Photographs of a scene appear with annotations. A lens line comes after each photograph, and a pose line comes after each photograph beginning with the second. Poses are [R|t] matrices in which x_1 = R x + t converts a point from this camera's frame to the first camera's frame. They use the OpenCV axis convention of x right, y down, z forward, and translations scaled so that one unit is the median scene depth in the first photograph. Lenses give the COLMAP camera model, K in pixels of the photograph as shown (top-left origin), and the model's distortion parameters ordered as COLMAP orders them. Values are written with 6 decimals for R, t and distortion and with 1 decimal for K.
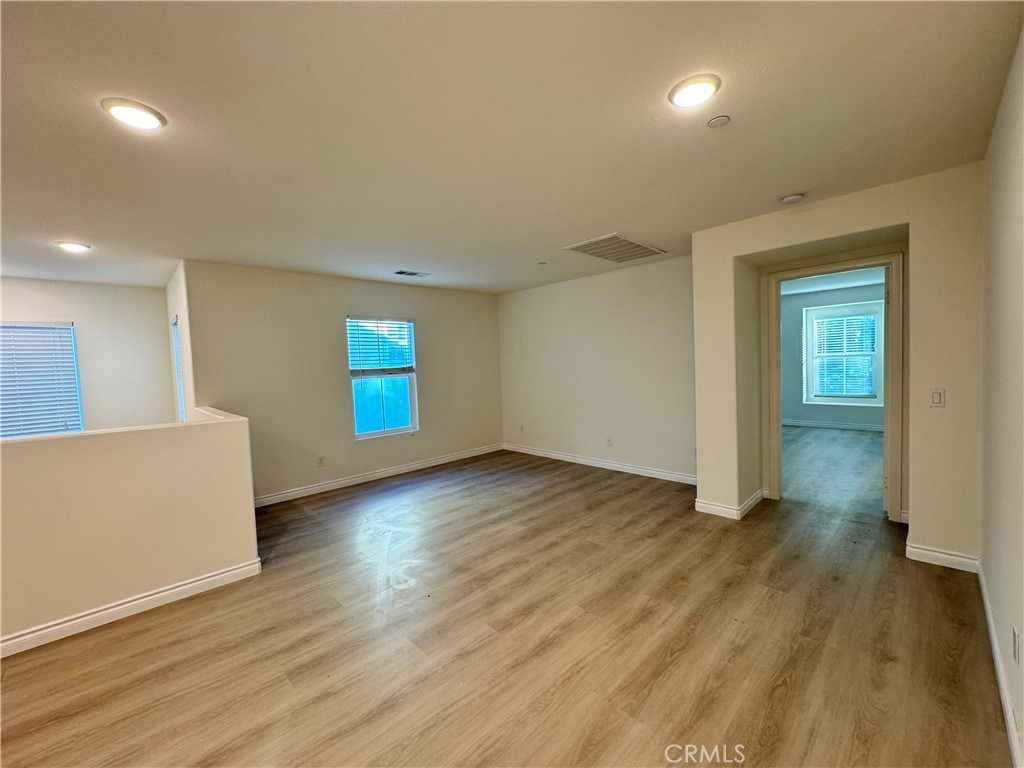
lens RADIAL K [[410.8, 0, 512.0], [0, 410.8, 384.0], [0, 0, 1]] dist [0.000426, 0.000295]
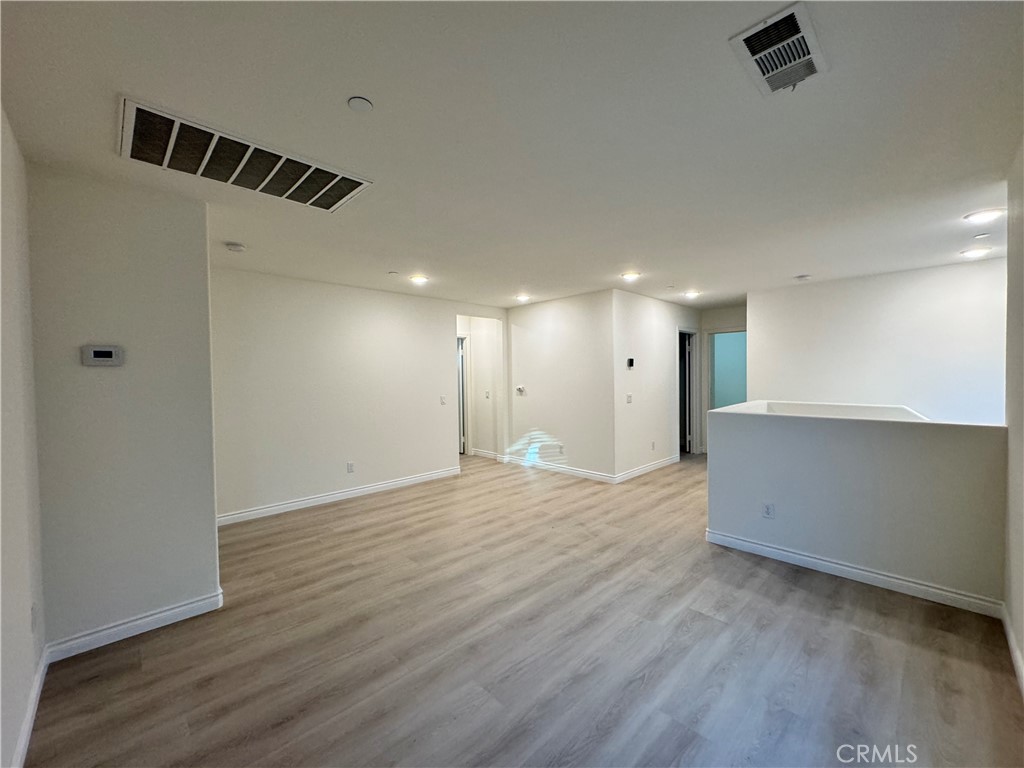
lens RADIAL K [[410.8, 0, 512.0], [0, 410.8, 384.0], [0, 0, 1]] dist [0.000426, 0.000295]
pose [[-0.998768, 0.049579, -0.001880, -0.067605], [0.049327, 0.996335, 0.069881, -0.112558], [0.005337, 0.069702, -0.997554, 2.219787]]
